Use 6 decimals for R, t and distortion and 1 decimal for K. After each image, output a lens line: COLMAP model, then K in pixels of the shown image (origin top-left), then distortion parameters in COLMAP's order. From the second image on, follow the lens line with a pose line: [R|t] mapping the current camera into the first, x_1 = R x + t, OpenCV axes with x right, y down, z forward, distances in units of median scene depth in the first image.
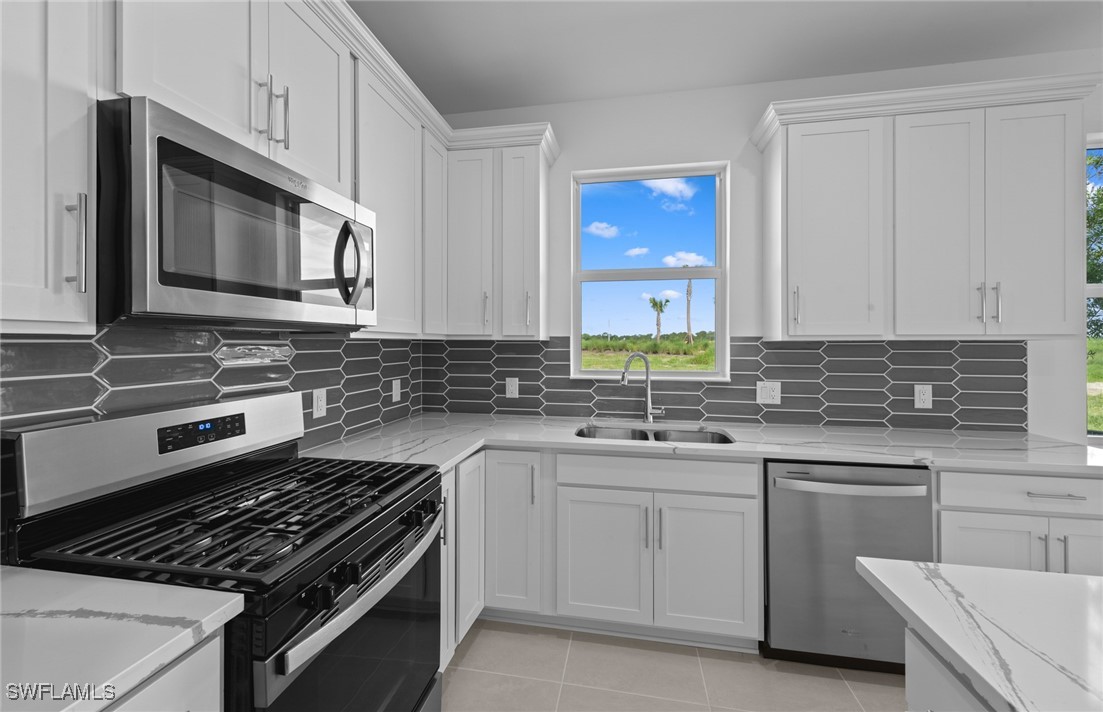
lens RADIAL K [[432.6, 0, 551.0], [0, 432.6, 343.7], [0, 0, 1]] dist [0.008702, -0.000178]
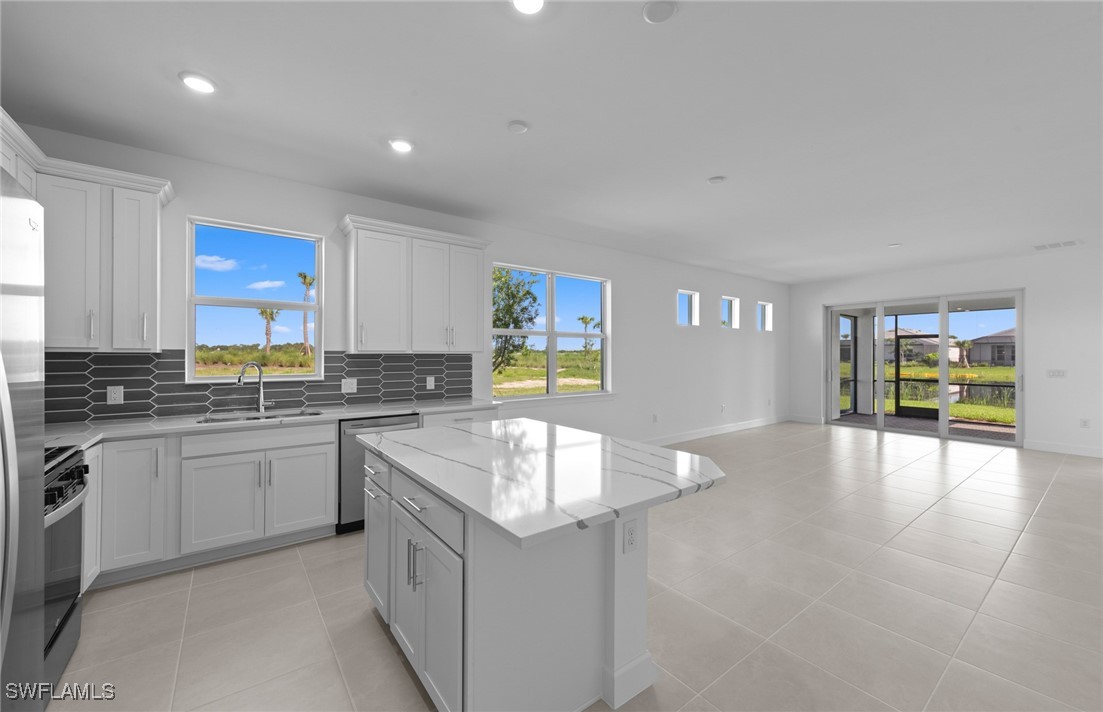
lens RADIAL K [[428.6, 0, 551.9], [0, 428.6, 352.3], [0, 0, 1]] dist [0.013450, -0.004295]
pose [[0.677877, 0.005585, 0.735154, -0.165724], [-0.000338, 0.999973, -0.007286, -0.000282], [-0.735175, 0.004690, 0.677861, -0.649430]]
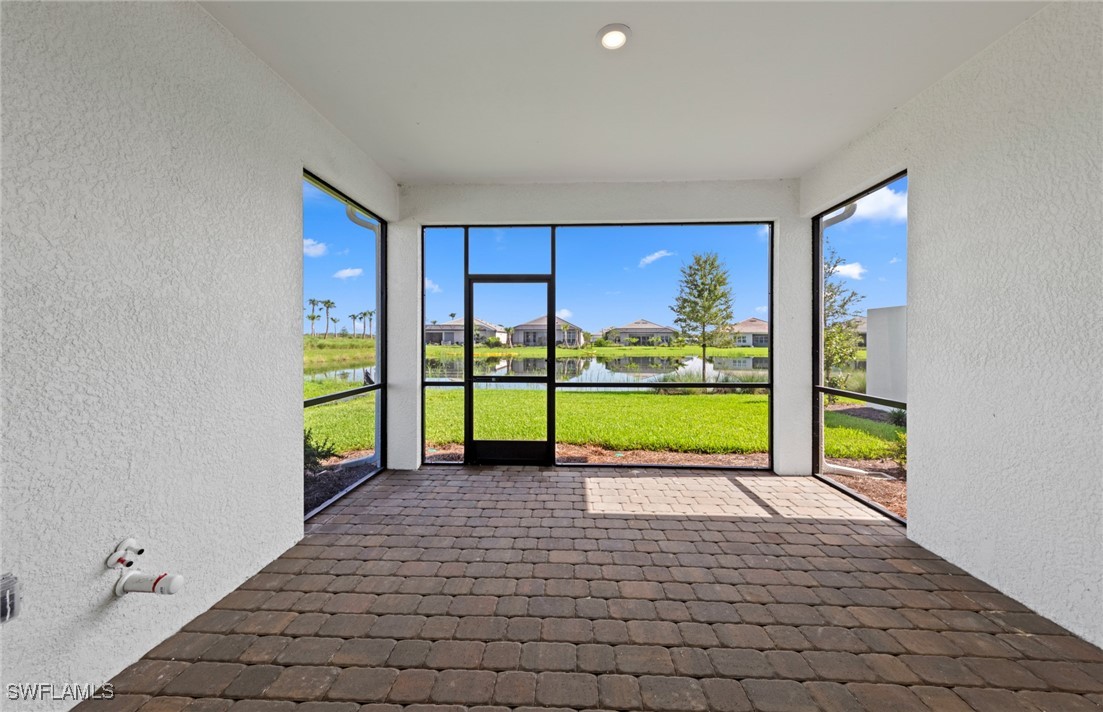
lens RADIAL K [[401.1, 0, 551.5], [0, 401.1, 340.2], [0, 0, 1]] dist [-0.000033, -0.000001]
pose [[-0.129928, -0.000924, 0.991523, 3.981400], [-0.000240, 1.000000, 0.000901, 0.081345], [-0.991523, -0.000121, -0.129928, -0.364252]]
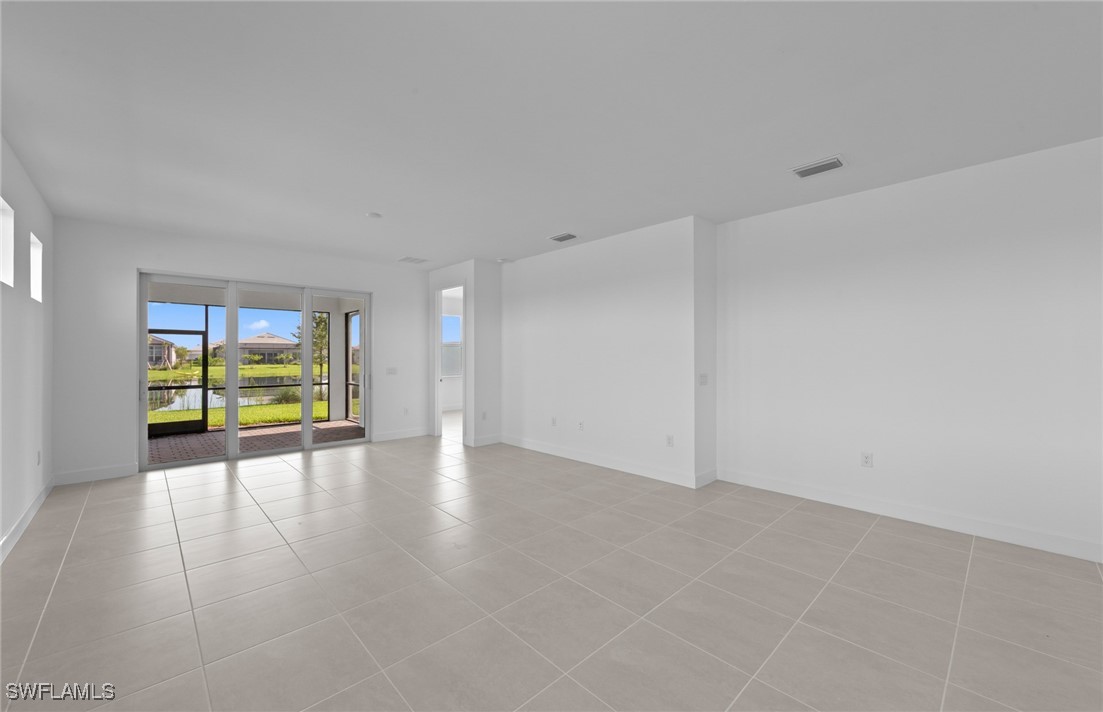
lens RADIAL K [[428.6, 0, 551.9], [0, 428.6, 352.3], [0, 0, 1]] dist [0.013450, -0.004295]
pose [[-0.804469, 0.006186, 0.593962, 1.146188], [0.002218, 0.999970, -0.007410, 0.002357], [-0.593991, -0.004643, -0.804459, 0.628533]]
